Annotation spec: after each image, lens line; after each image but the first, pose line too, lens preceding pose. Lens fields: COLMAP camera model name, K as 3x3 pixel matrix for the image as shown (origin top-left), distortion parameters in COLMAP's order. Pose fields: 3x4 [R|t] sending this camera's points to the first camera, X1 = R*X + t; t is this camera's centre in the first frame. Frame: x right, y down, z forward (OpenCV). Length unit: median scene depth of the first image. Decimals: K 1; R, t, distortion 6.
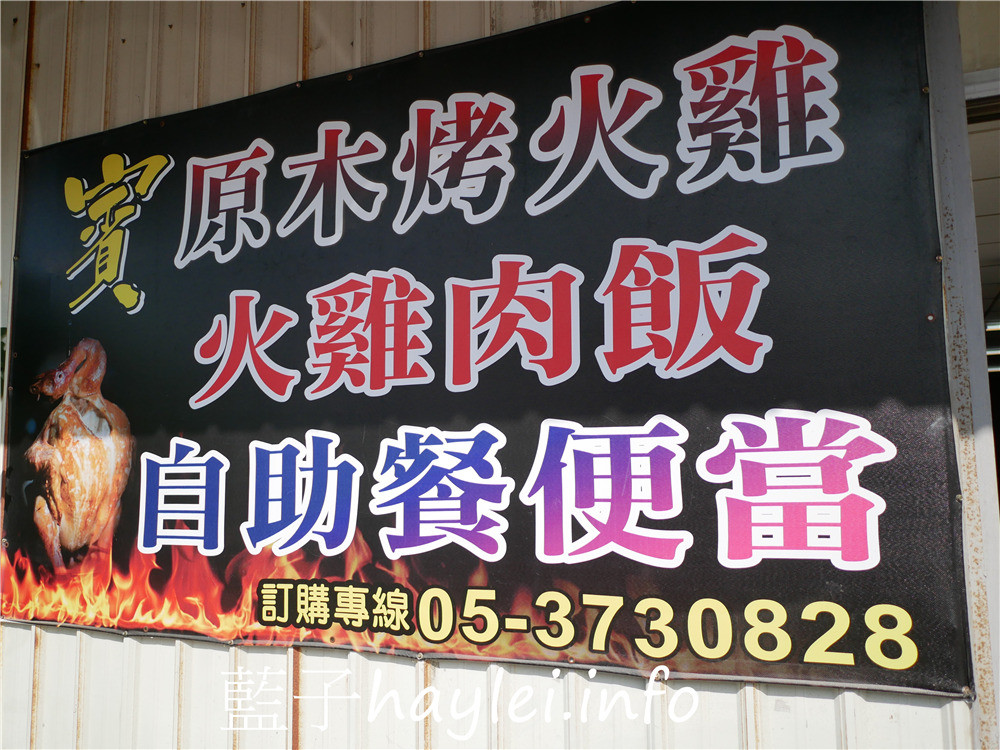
lens RADIAL K [[868.1, 0, 497.5], [0, 868.1, 373.4], [0, 0, 1]] dist [-0.025665, 0.004965]
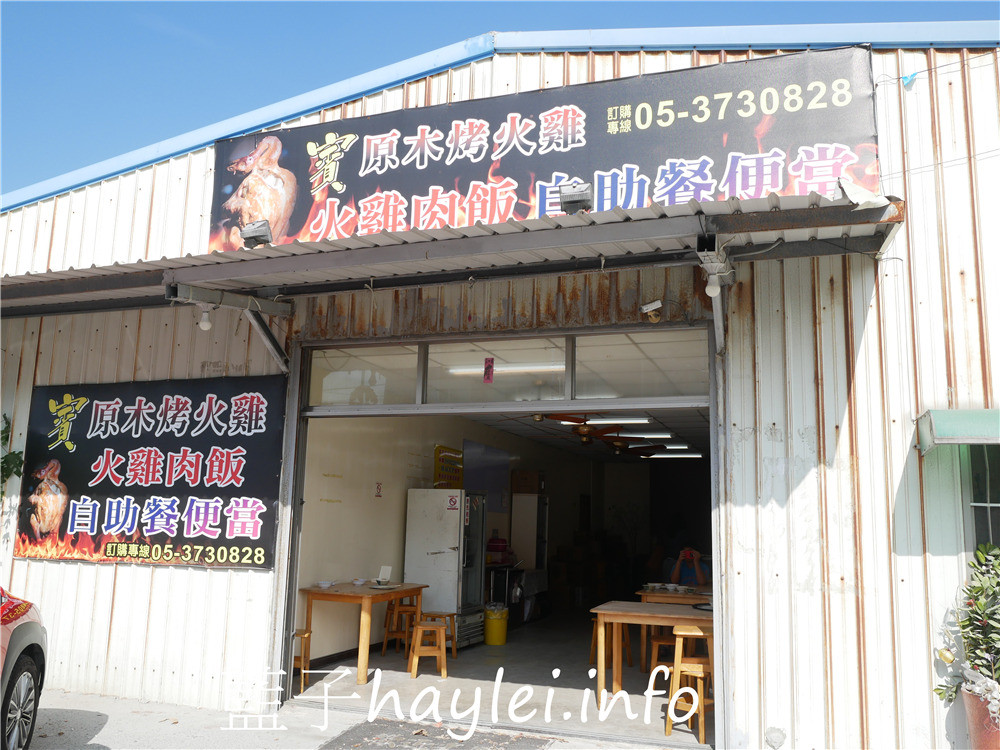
lens RADIAL K [[868.1, 0, 501.4], [0, 868.1, 376.9], [0, 0, 1]] dist [-0.025665, 0.004965]
pose [[0.996446, 0.048997, 0.068518, 0.977854], [-0.045220, 0.997427, -0.055631, -0.271805], [-0.071067, 0.052335, 0.996098, -2.426051]]
